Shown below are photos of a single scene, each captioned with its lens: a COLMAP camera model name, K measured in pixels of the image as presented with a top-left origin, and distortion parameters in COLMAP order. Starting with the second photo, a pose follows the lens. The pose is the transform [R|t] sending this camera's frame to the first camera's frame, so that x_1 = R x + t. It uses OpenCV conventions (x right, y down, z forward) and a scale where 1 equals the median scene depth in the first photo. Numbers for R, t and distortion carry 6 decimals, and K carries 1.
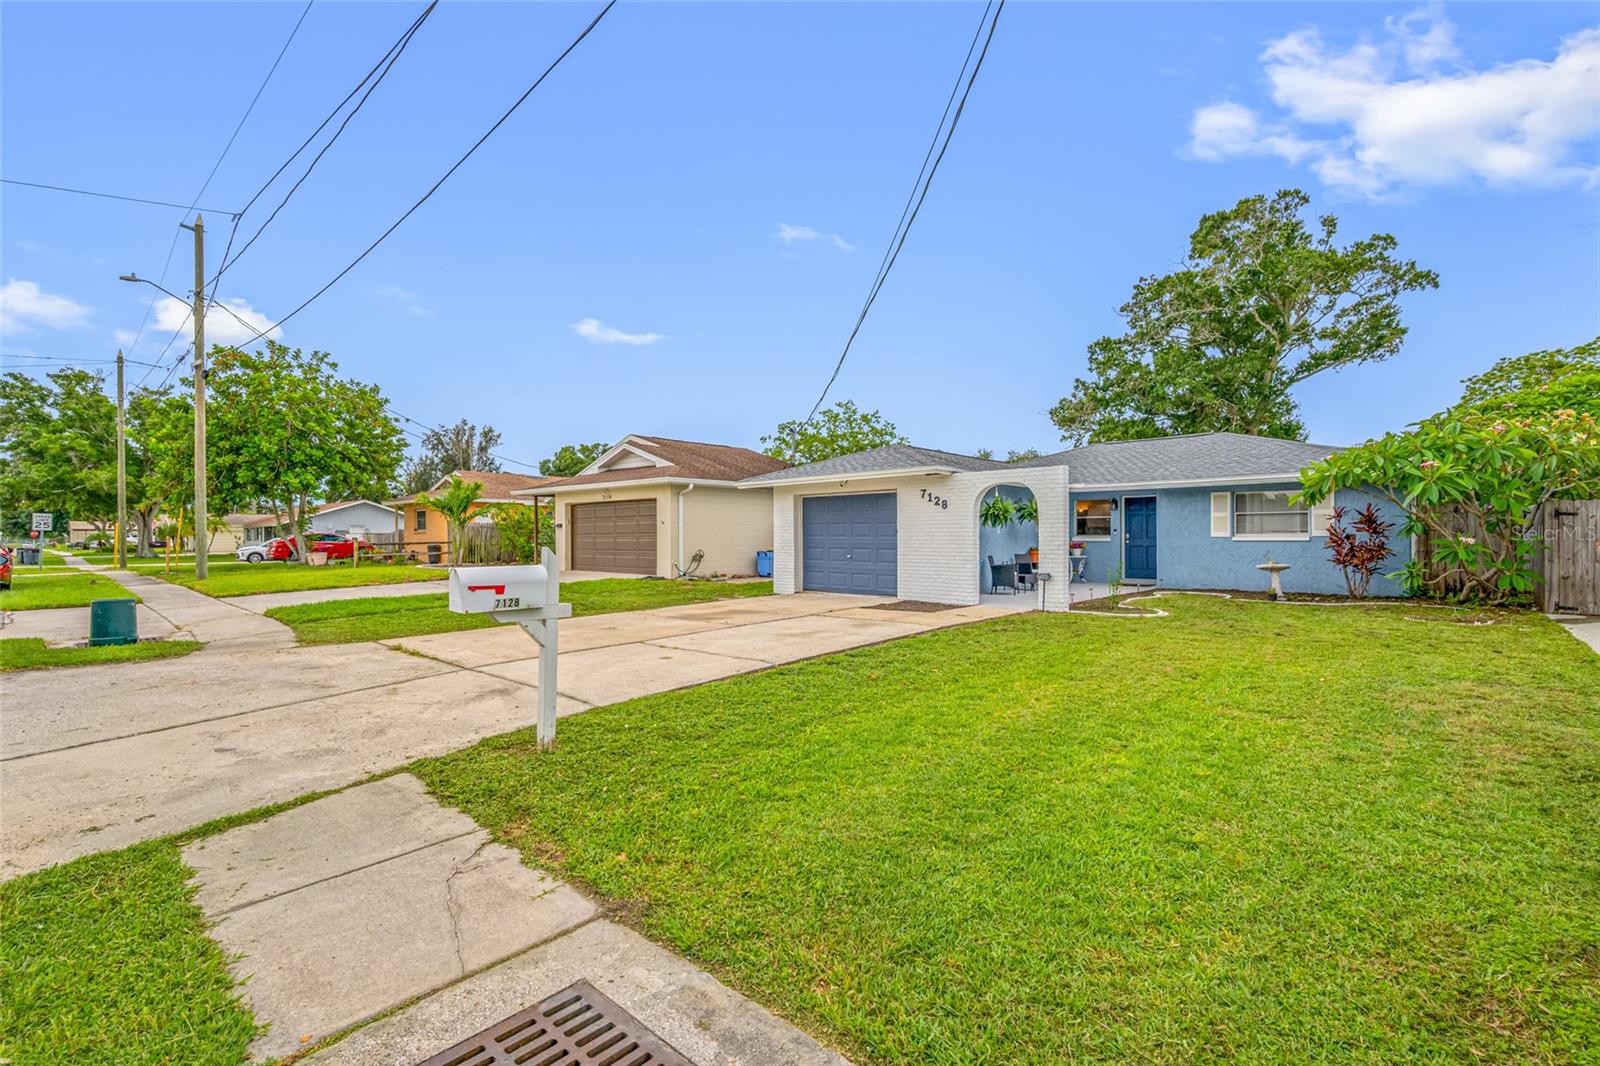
lens RADIAL K [[699.8, 0, 788.8], [0, 699.8, 536.2], [0, 0, 1]] dist [0.000811, -0.000028]
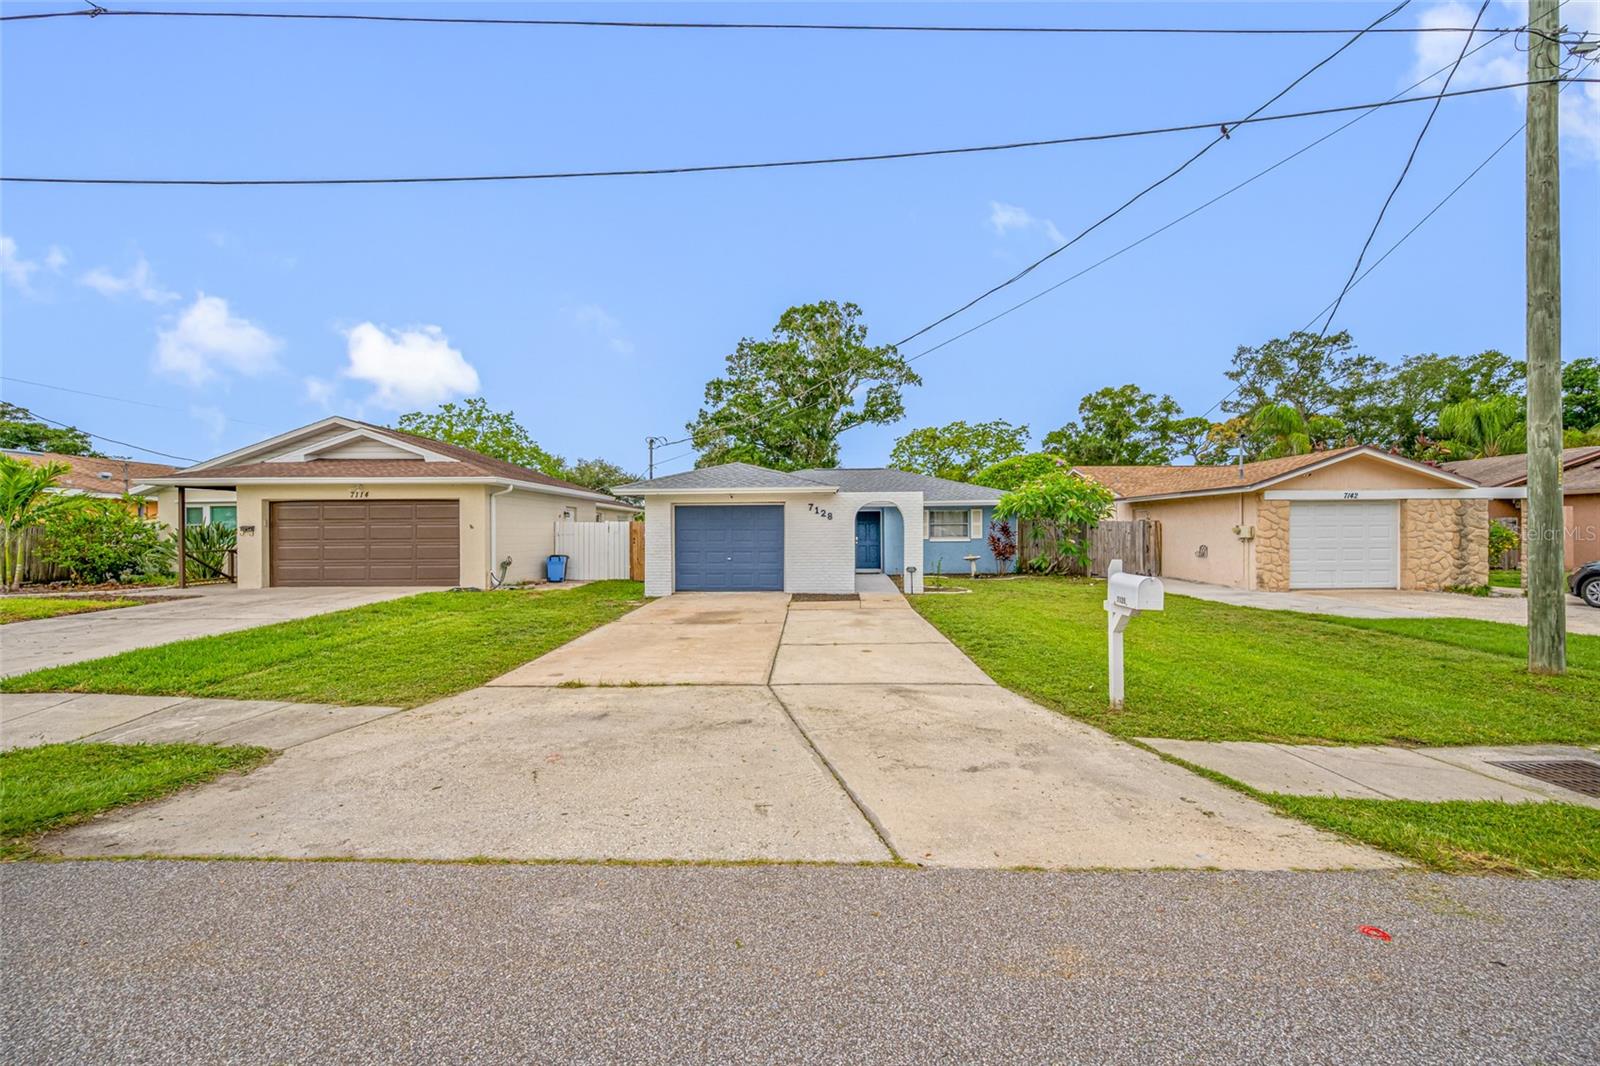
lens RADIAL K [[629.0, 0, 800.0], [0, 629.0, 533.0], [0, 0, 1]] dist [-0.001479, -0.000079]
pose [[0.749507, -0.001077, 0.661995, -0.464478], [0.003012, 0.999994, -0.001783, -0.010268], [-0.661989, 0.003330, 0.749506, 0.140733]]
